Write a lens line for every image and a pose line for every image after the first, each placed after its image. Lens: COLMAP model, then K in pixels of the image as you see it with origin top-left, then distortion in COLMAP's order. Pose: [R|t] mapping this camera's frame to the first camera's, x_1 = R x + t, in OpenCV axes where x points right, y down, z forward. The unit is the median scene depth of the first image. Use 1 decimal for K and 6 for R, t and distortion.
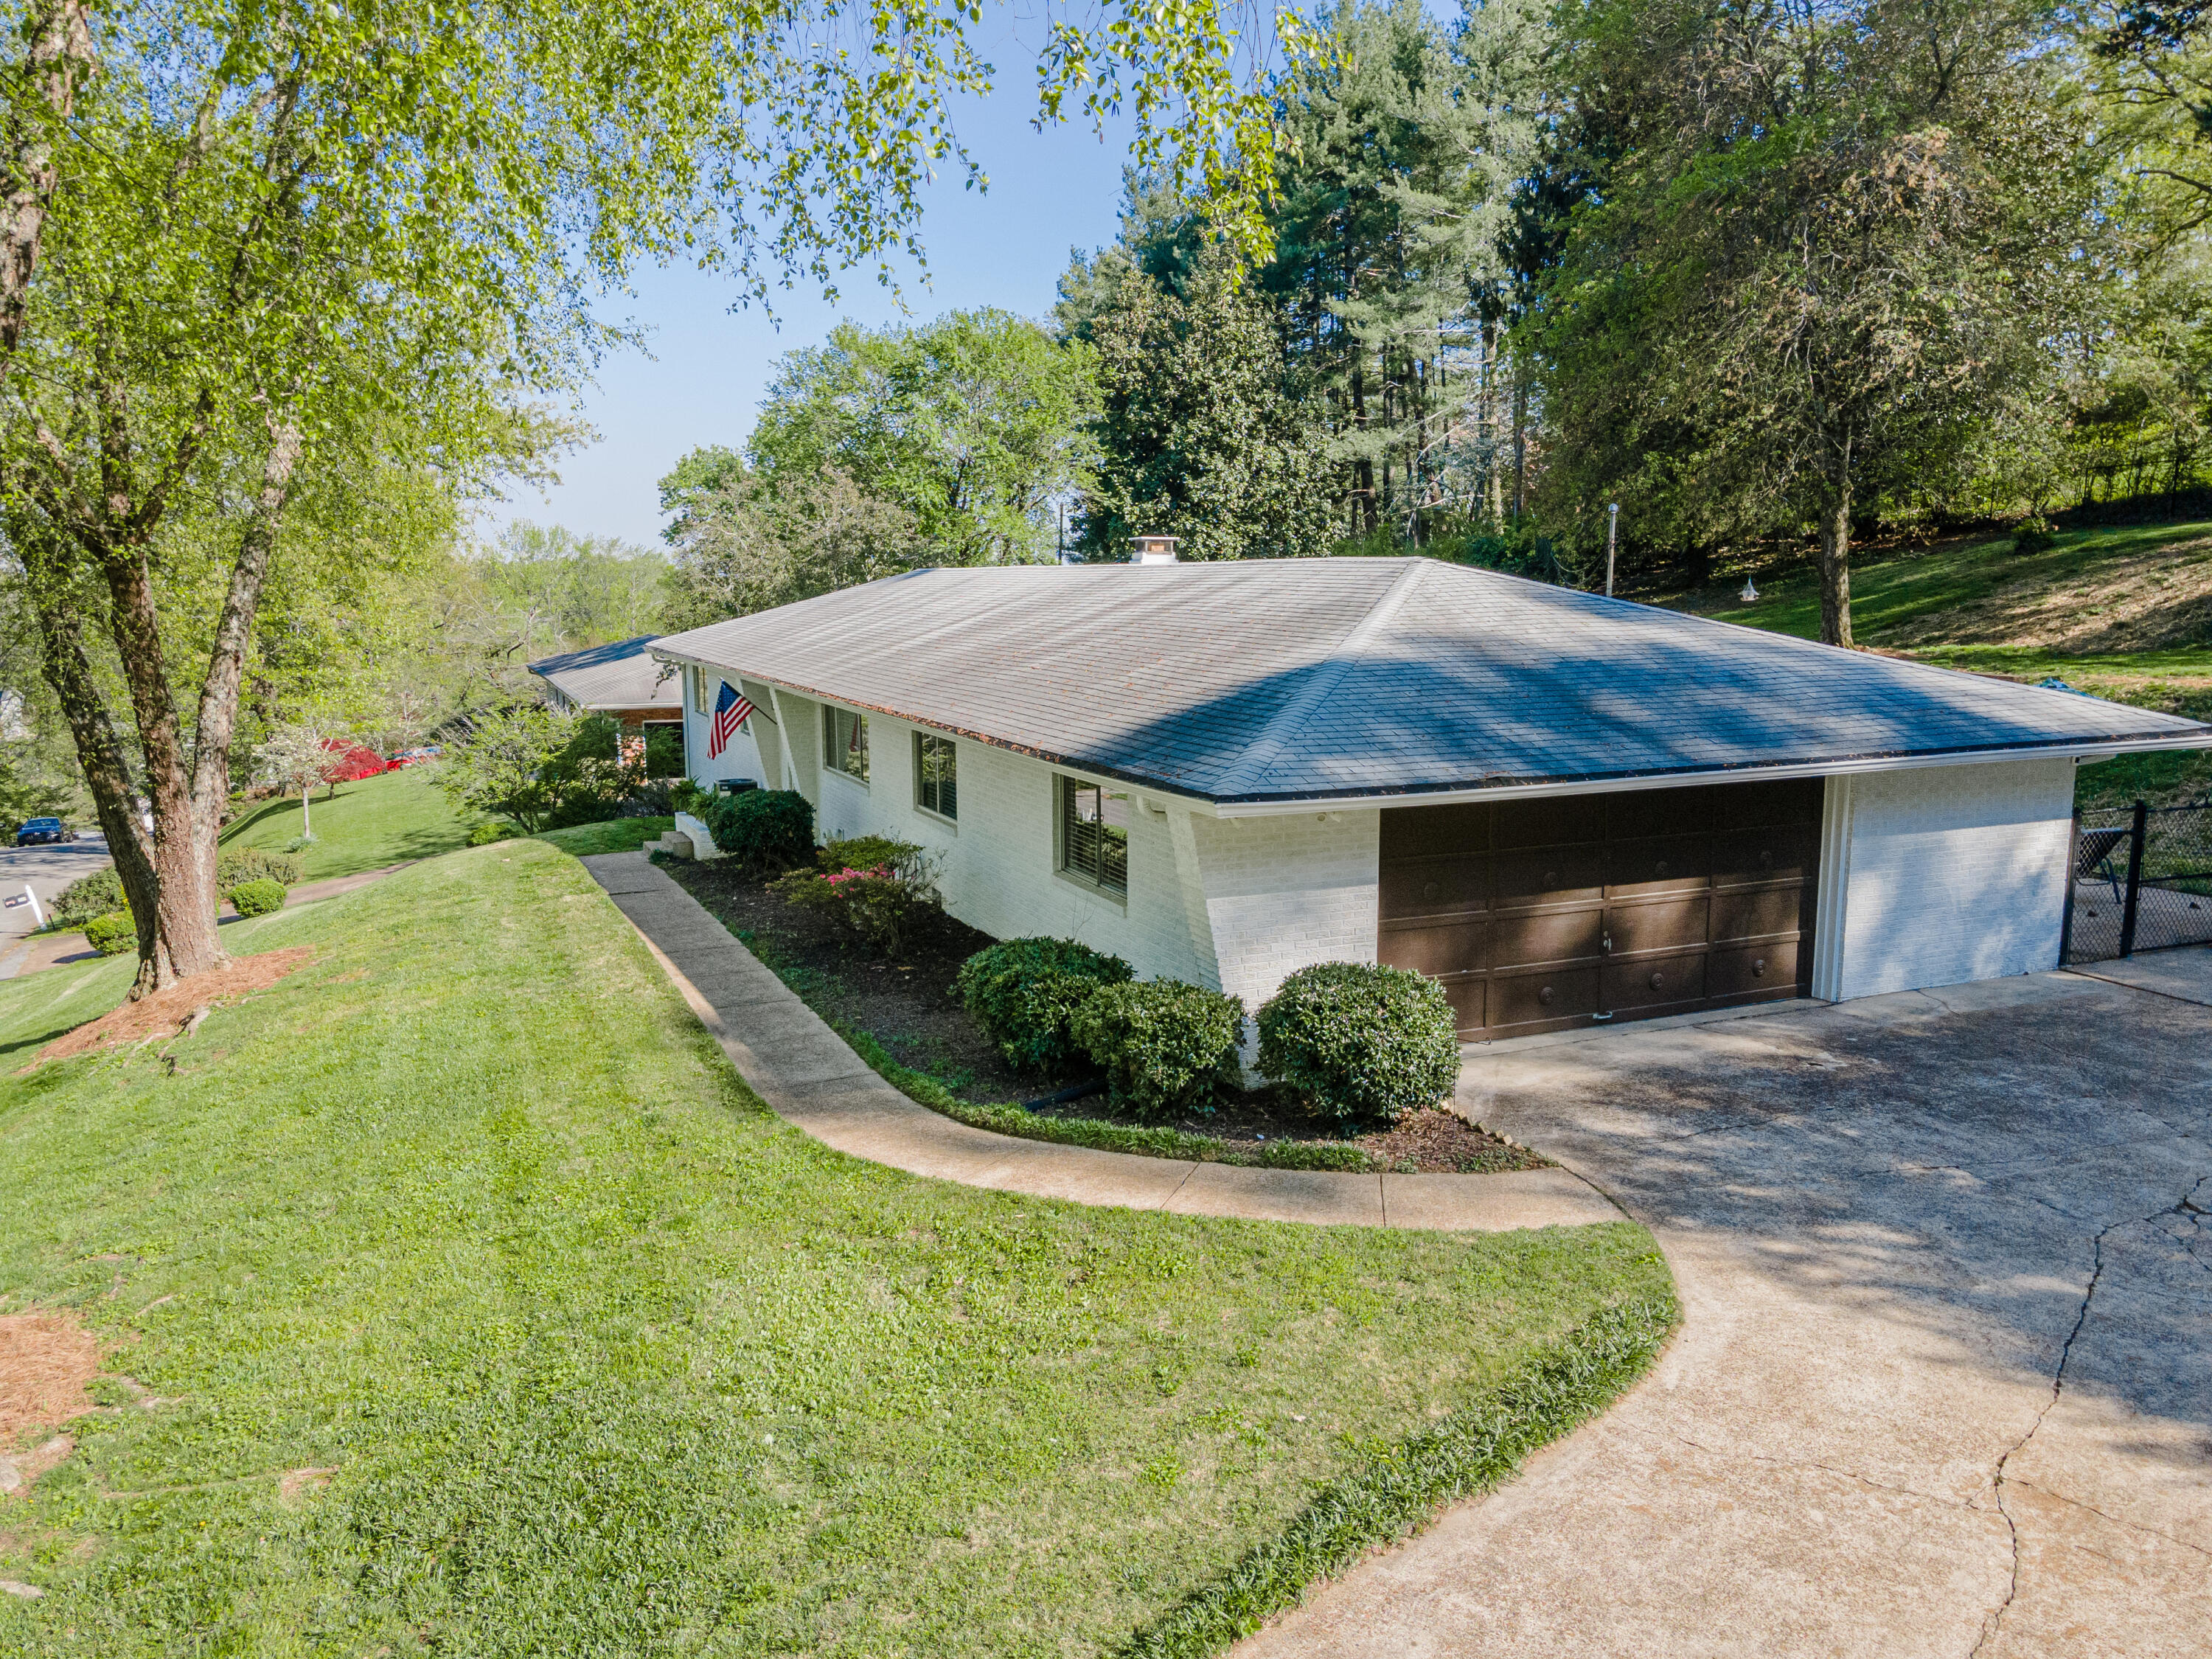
lens RADIAL K [[1596.2, 0, 1104.3], [0, 1596.2, 820.4], [0, 0, 1]] dist [0.022826, 0.003382]
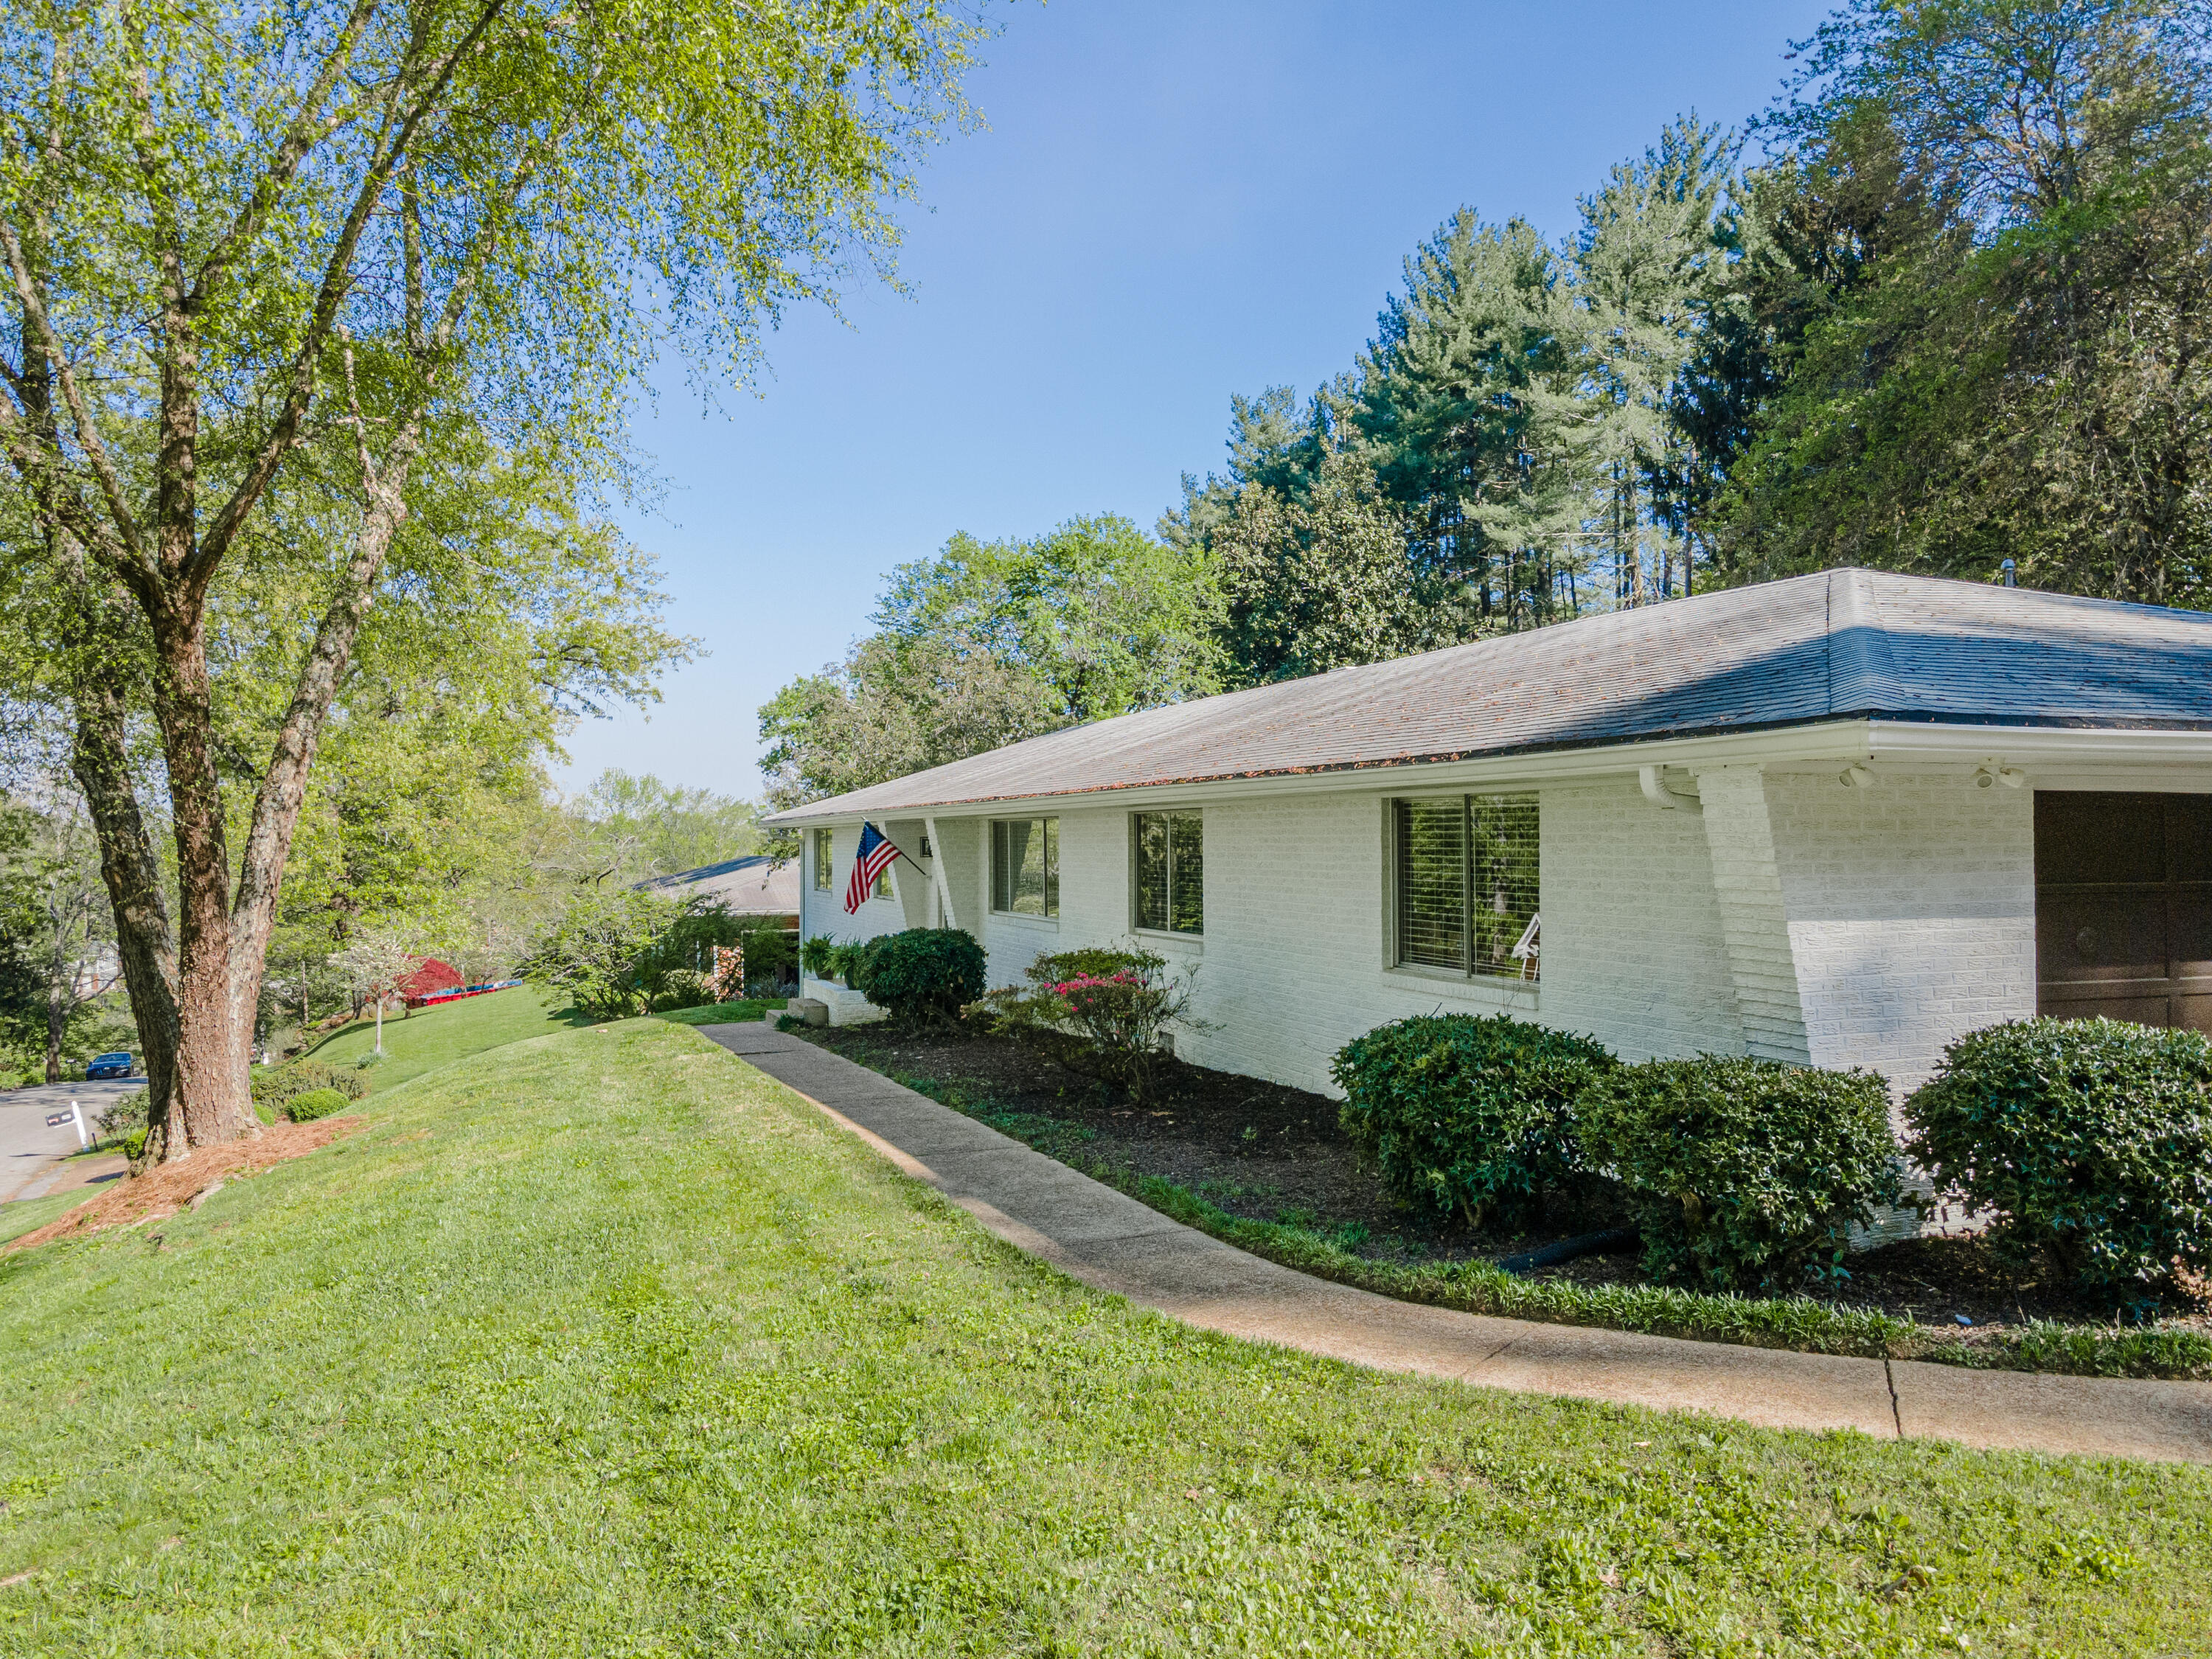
lens RADIAL K [[1604.5, 0, 1106.0], [0, 1604.5, 829.5], [0, 0, 1]] dist [0.029442, 0.004836]
pose [[0.998973, -0.000077, -0.045301, -0.041120], [-0.006972, 0.987824, -0.155421, 0.027704], [0.044761, 0.155577, 0.986809, 0.093218]]
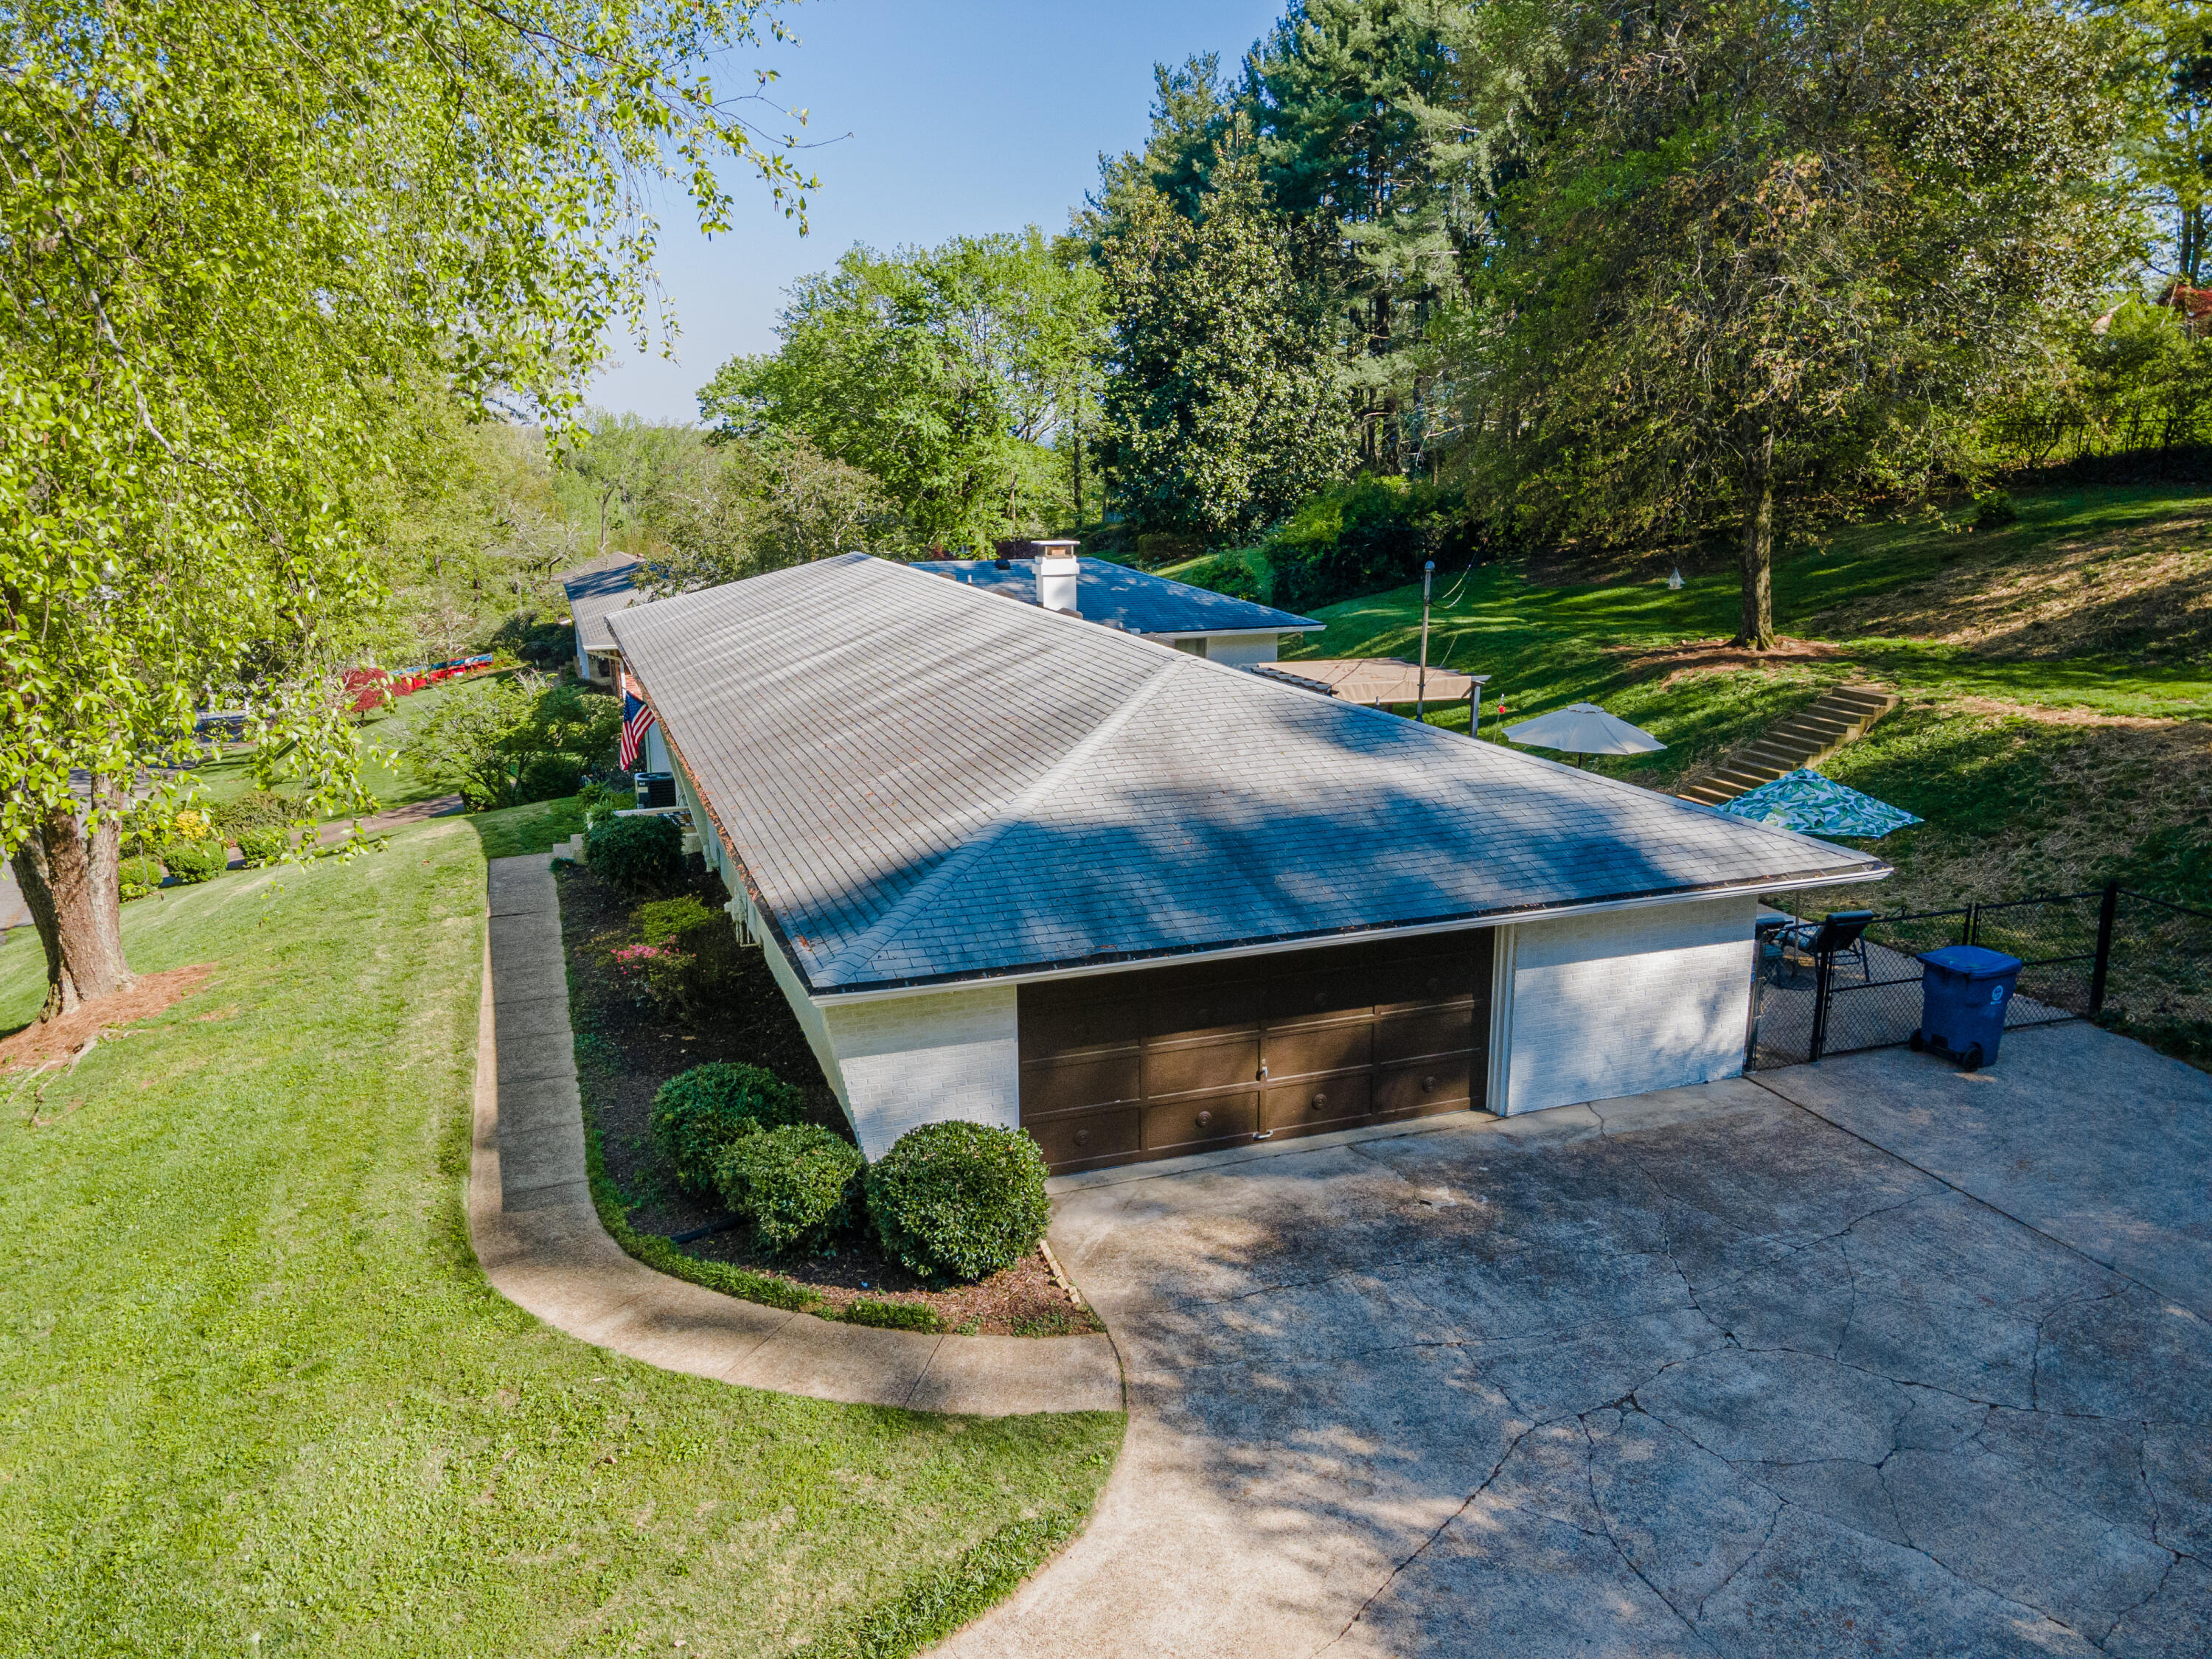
lens RADIAL K [[1597.1, 0, 1099.0], [0, 1597.1, 824.7], [0, 0, 1]] dist [-0.002098, 0.068170]
pose [[0.998247, 0.012361, -0.057874, 0.074946], [-0.007630, 0.996664, 0.081259, -0.049612], [0.058686, -0.080675, 0.995011, -0.016720]]
